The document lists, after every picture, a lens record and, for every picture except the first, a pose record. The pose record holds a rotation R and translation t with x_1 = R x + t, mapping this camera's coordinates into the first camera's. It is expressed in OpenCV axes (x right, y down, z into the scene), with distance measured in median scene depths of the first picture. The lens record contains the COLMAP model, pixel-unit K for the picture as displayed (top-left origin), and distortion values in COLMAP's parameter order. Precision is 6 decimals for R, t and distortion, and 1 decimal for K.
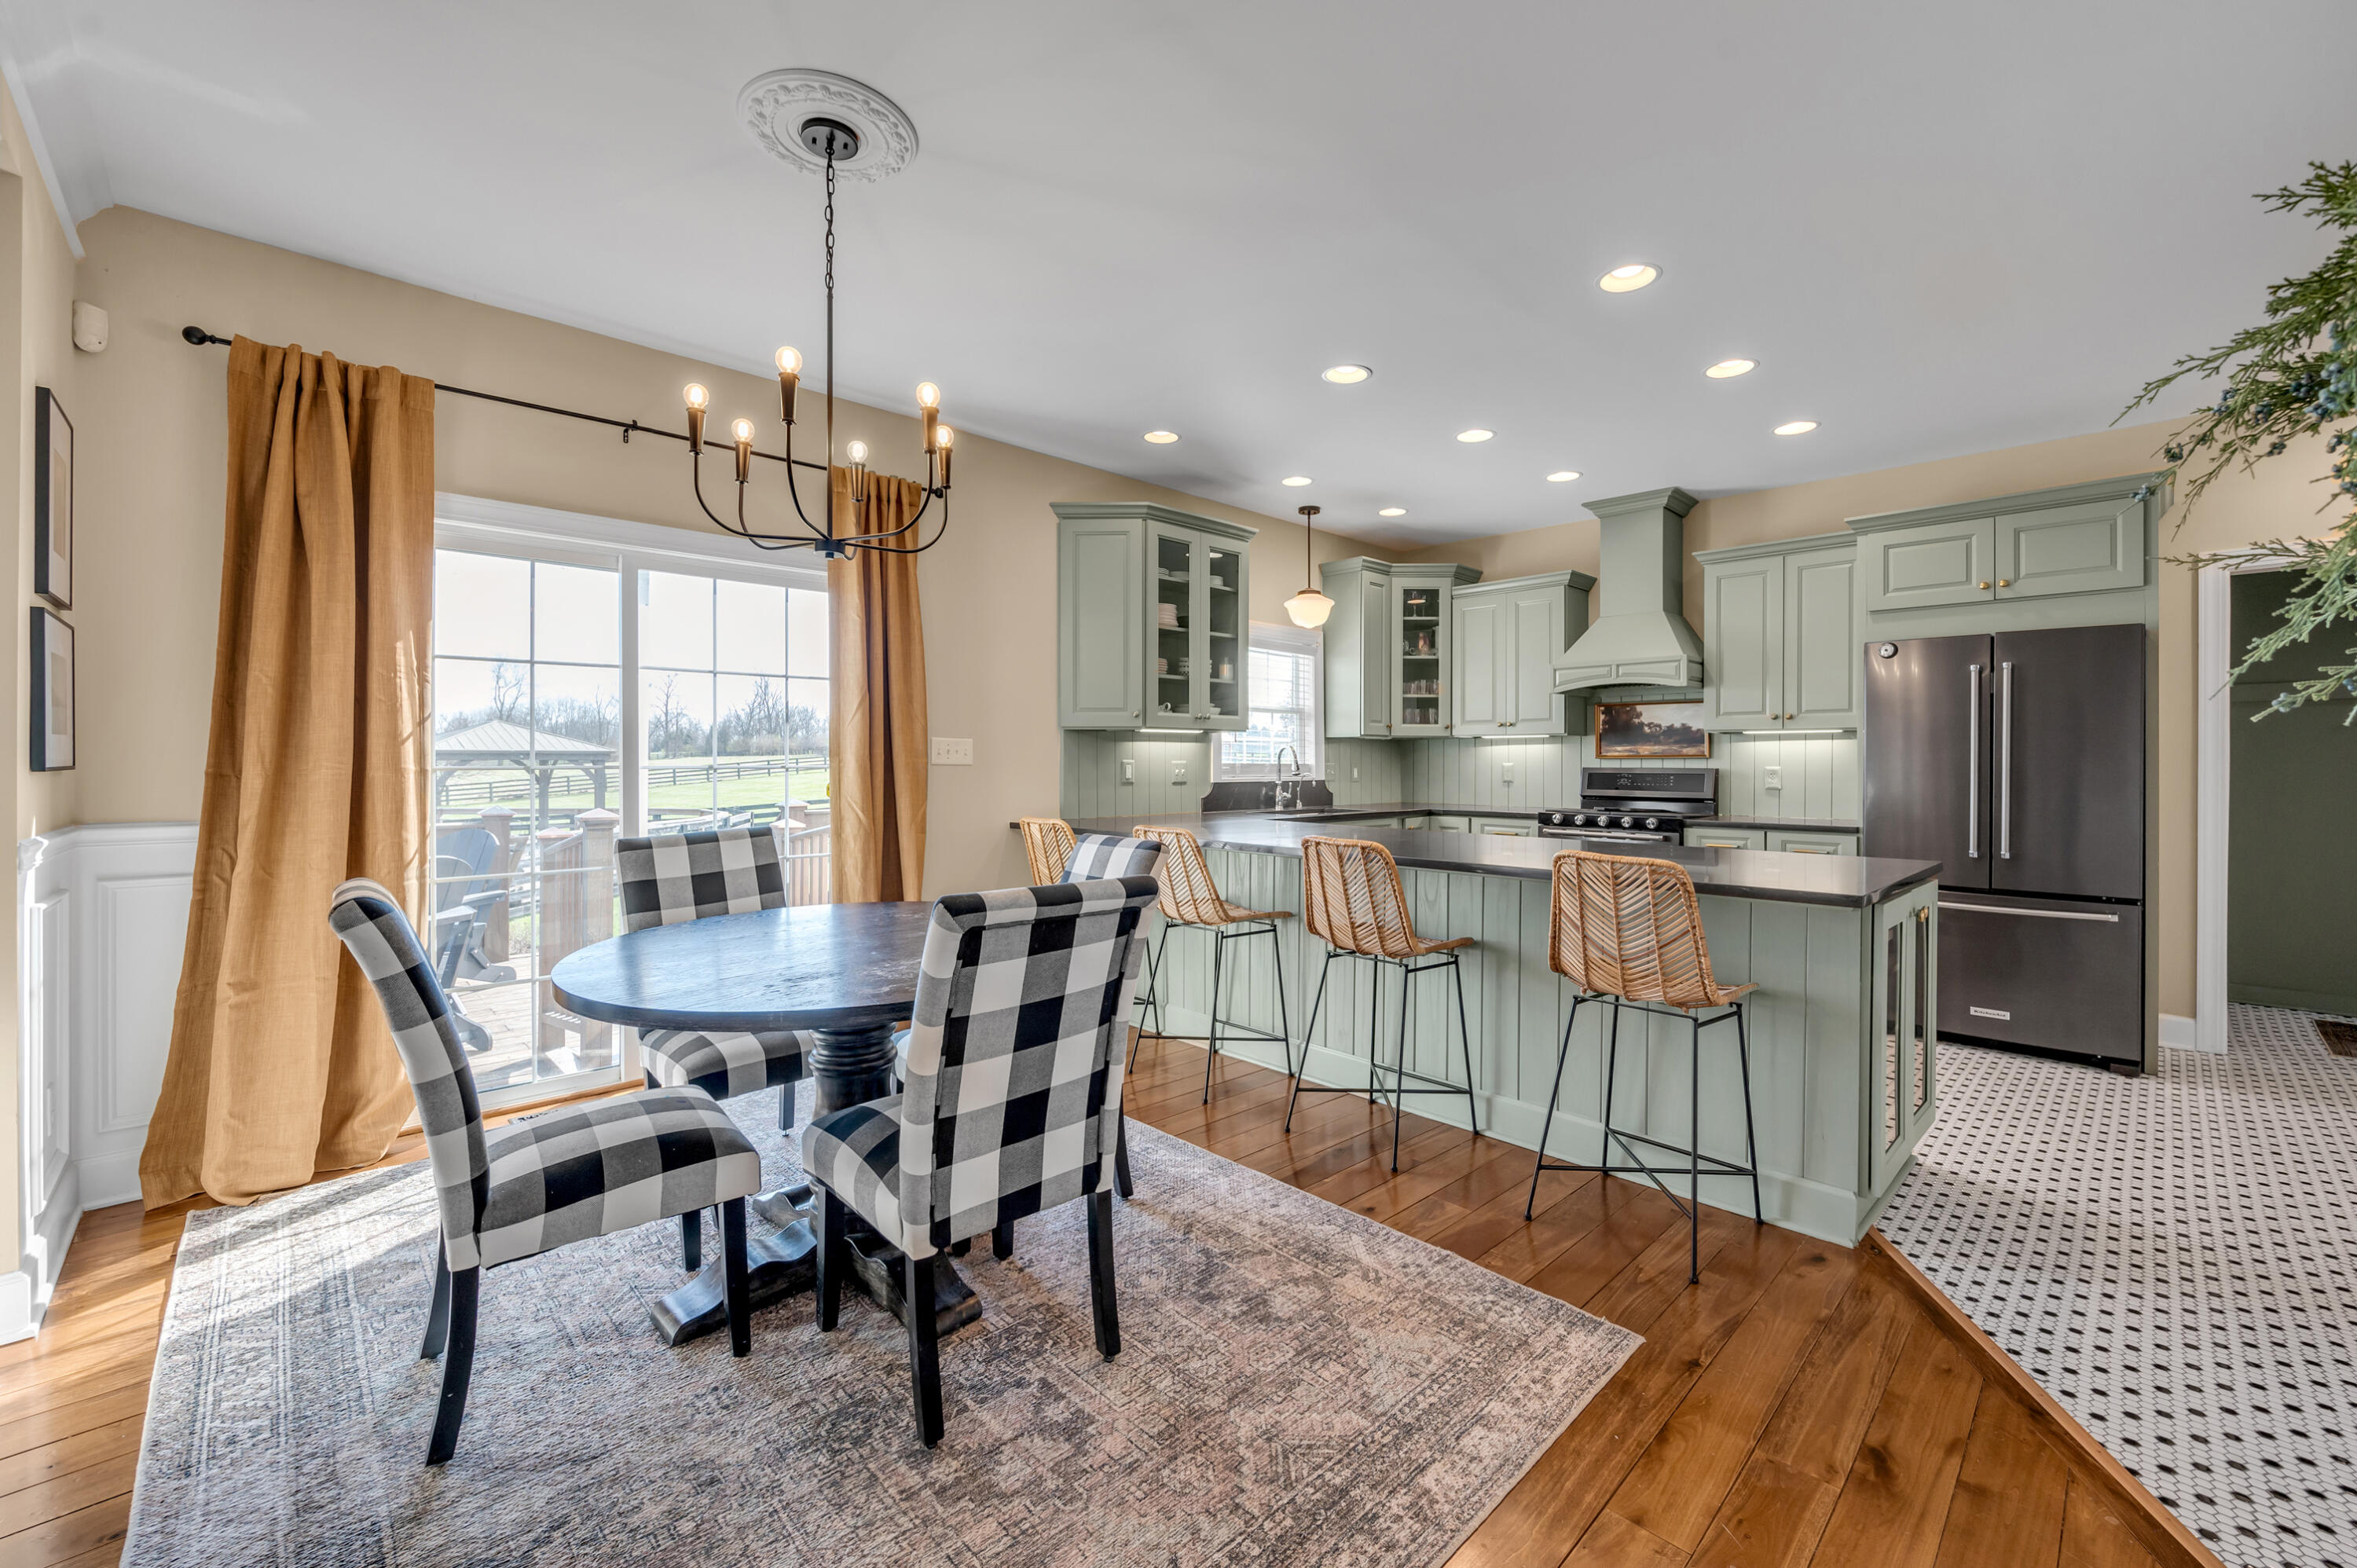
lens RADIAL K [[956.9, 0, 1200.9], [0, 956.9, 767.2], [0, 0, 1]] dist [-0.002923, -0.000586]
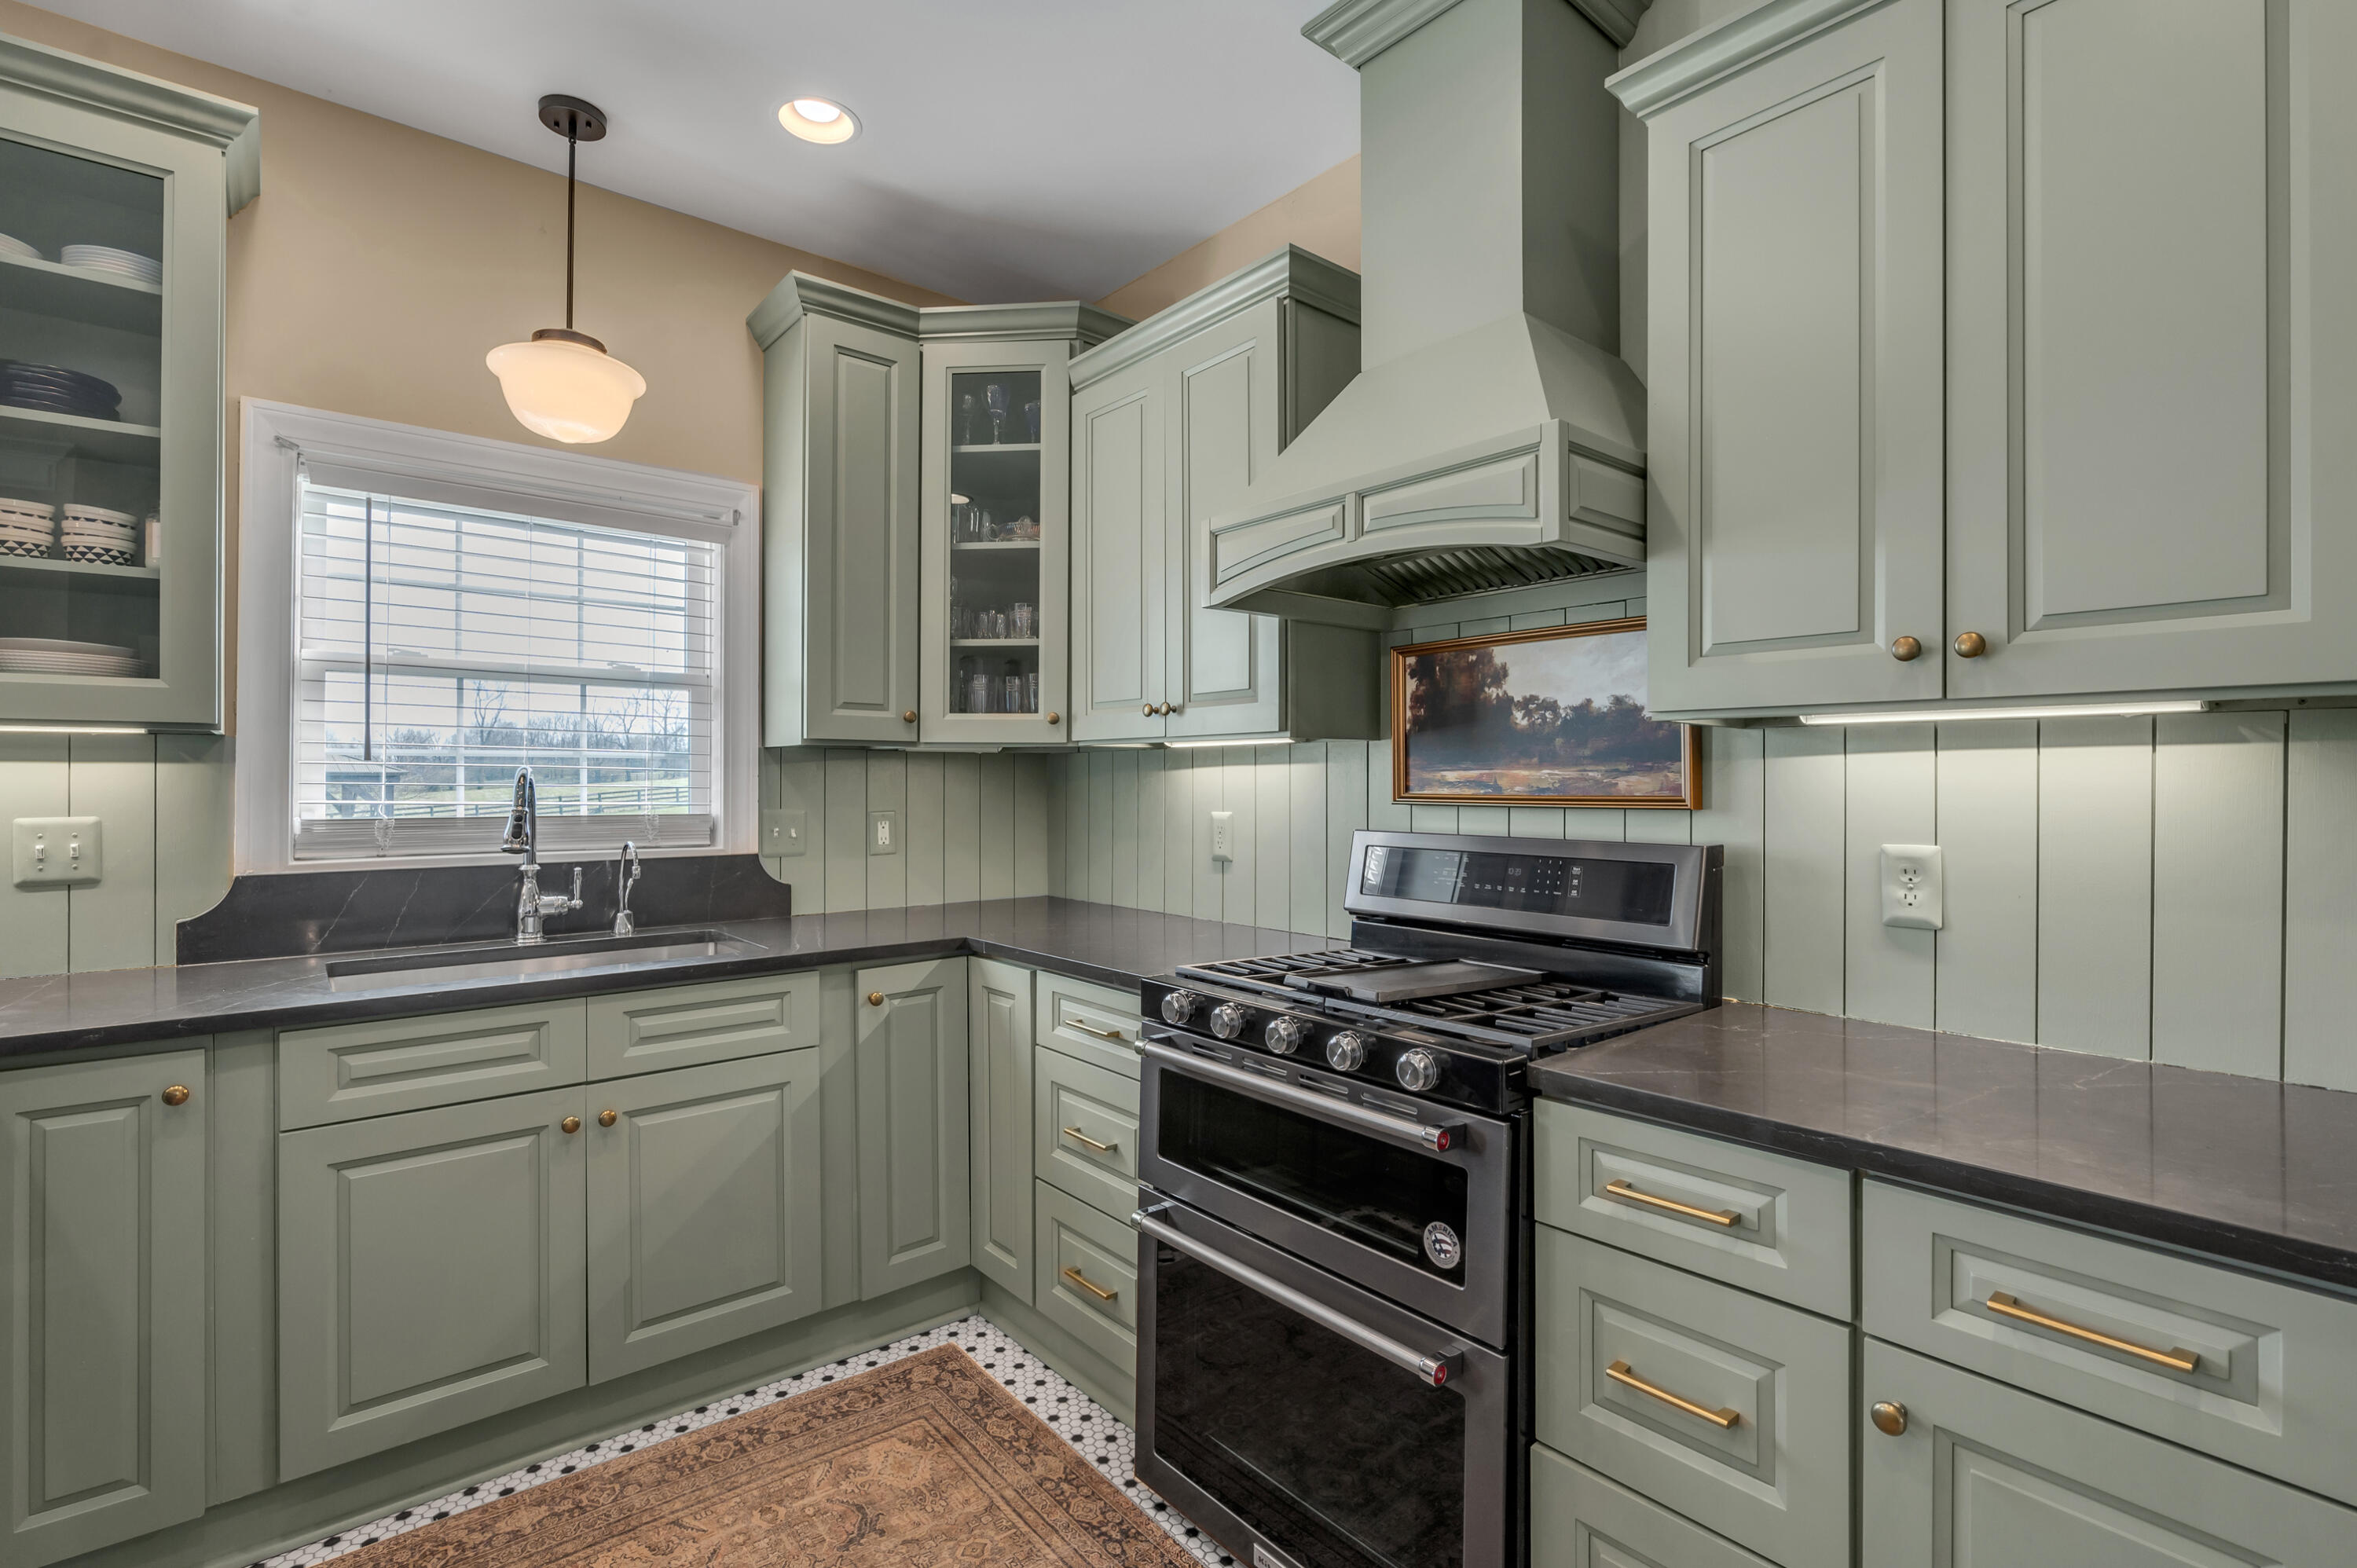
lens RADIAL K [[1059.7, 0, 1217.3], [0, 1059.7, 778.7], [0, 0, 1]] dist [-0.001119, -0.002228]
pose [[0.996726, -0.001308, -0.080842, 0.428688], [0.000493, 0.999949, -0.010103, -0.016514], [0.080851, 0.010030, 0.996676, 0.688570]]
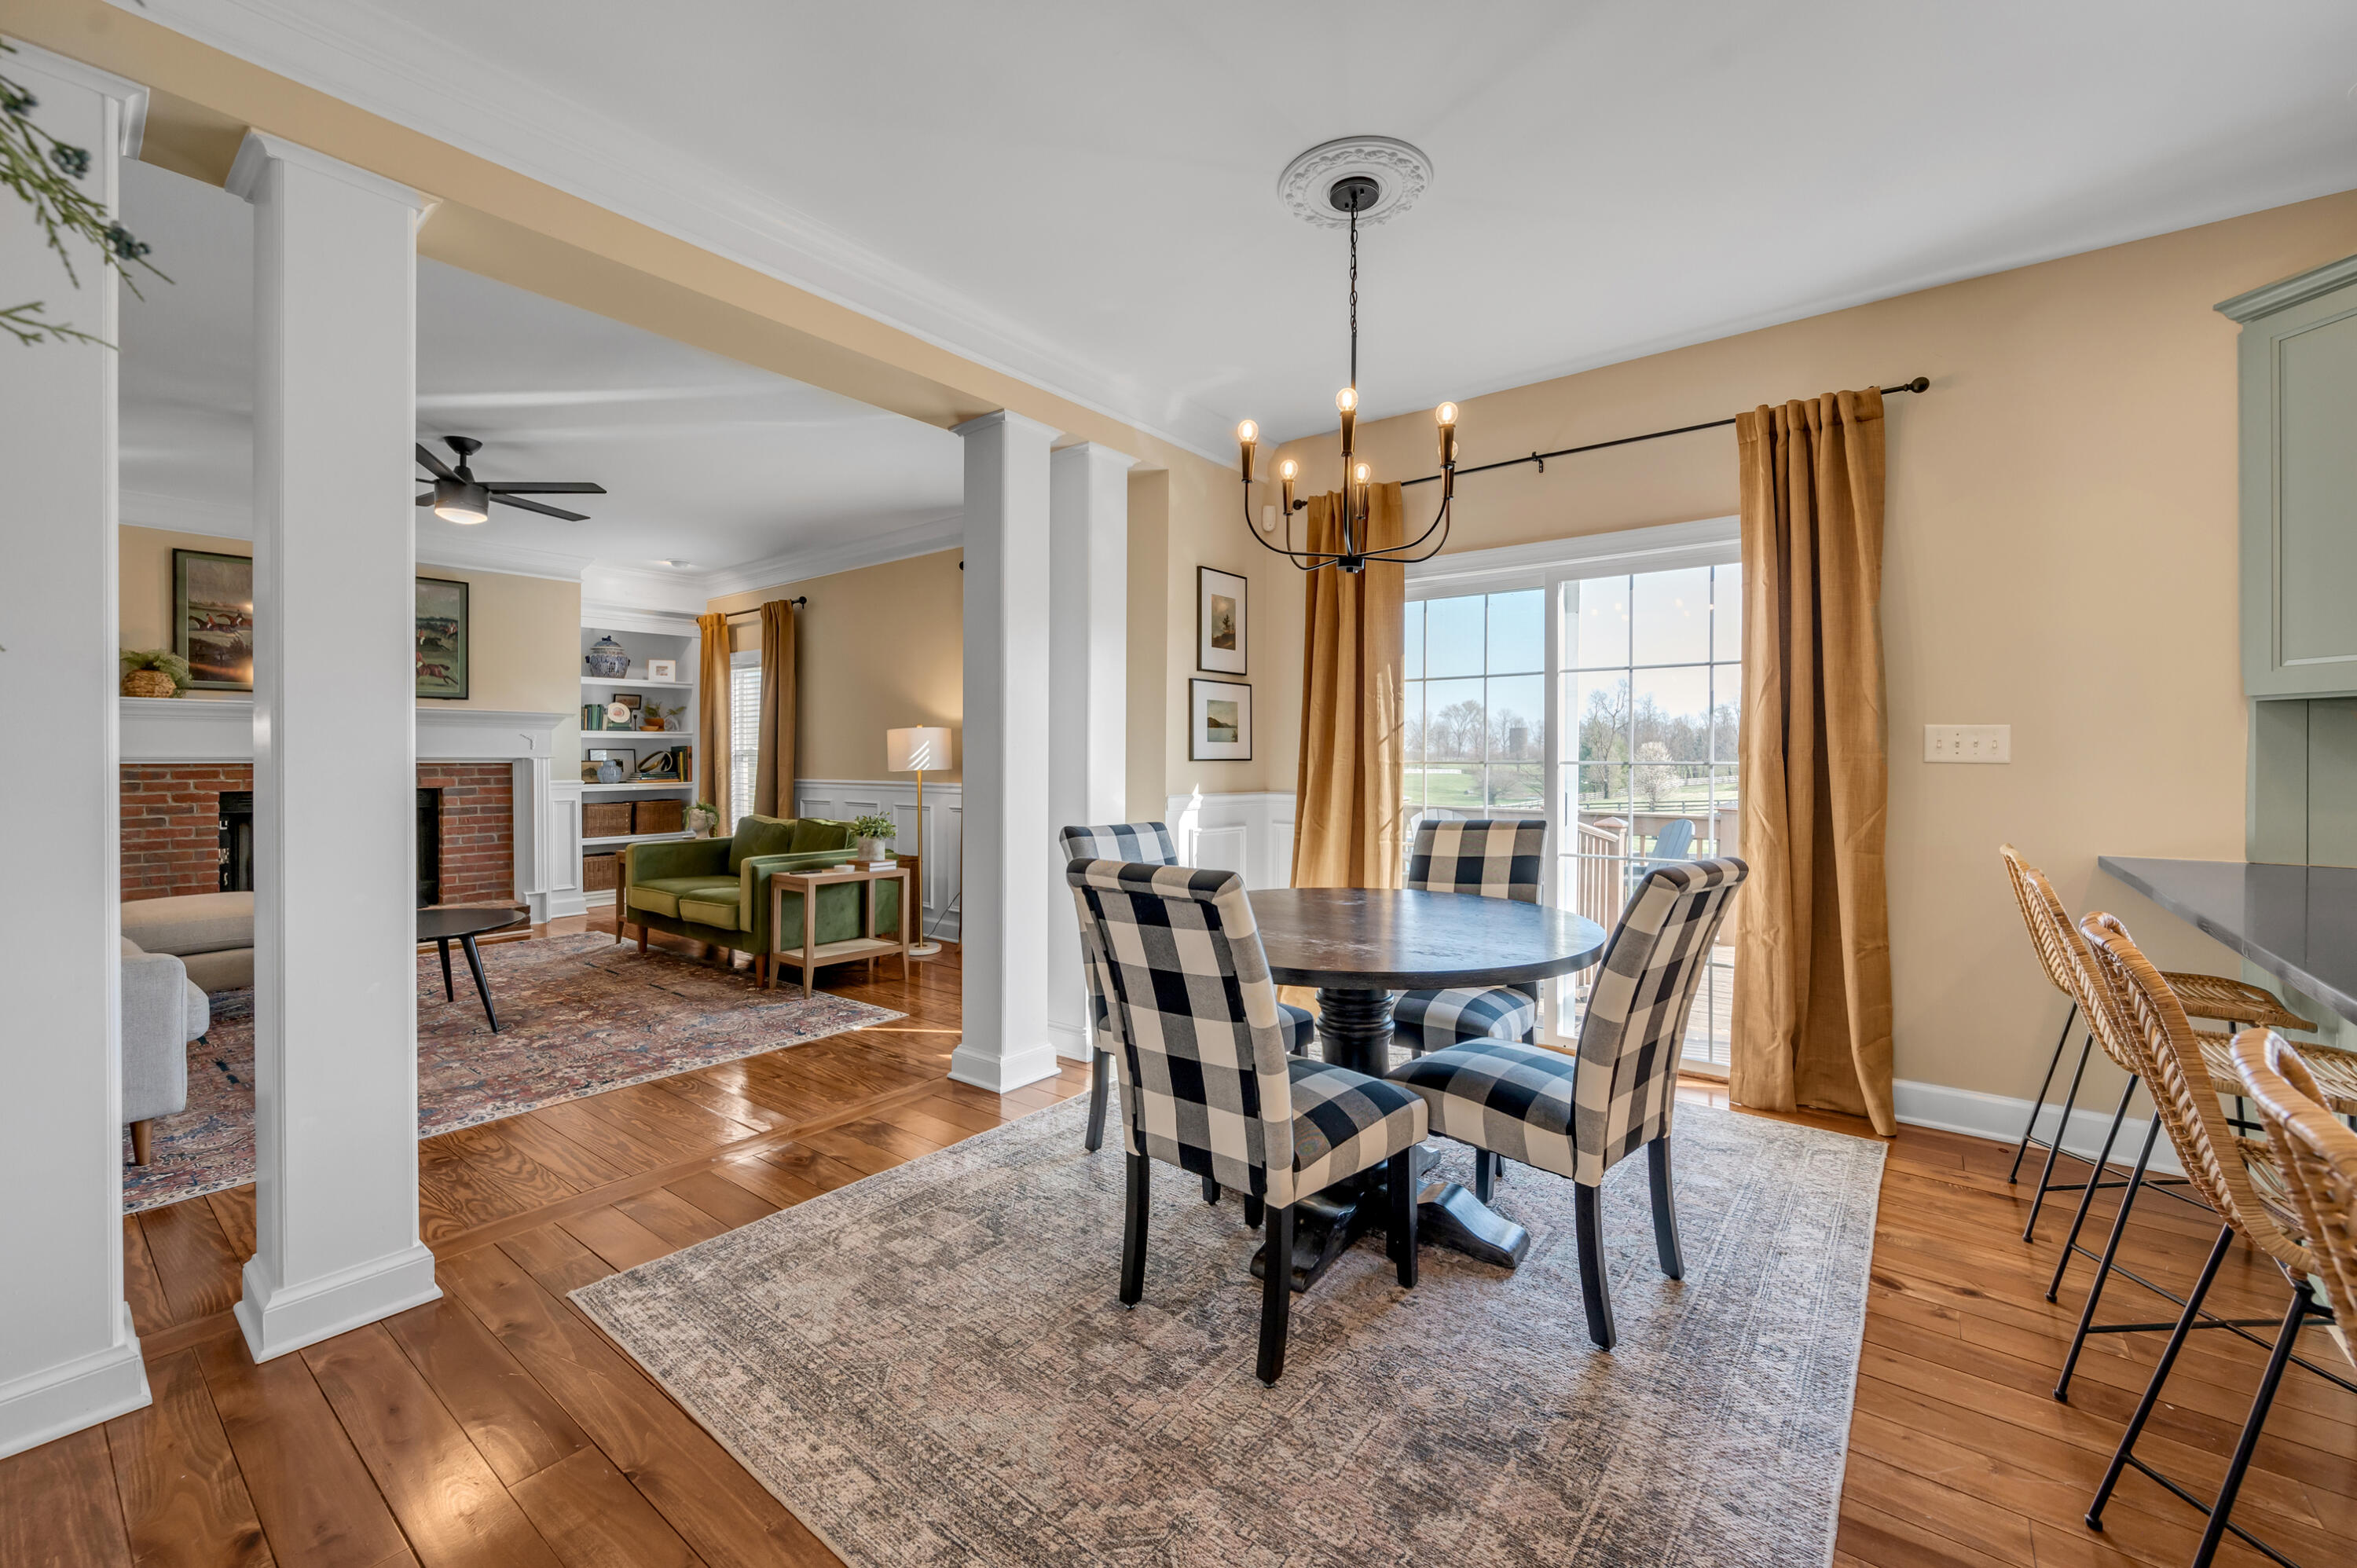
lens RADIAL K [[956.9, 0, 1173.4], [0, 956.9, 768.4], [0, 0, 1]] dist [-0.002923, -0.000586]
pose [[0.122001, 0.011929, -0.992458, 0.302424], [-0.008471, 0.999904, 0.010978, -0.000833], [0.992494, 0.007068, 0.122091, 0.287436]]
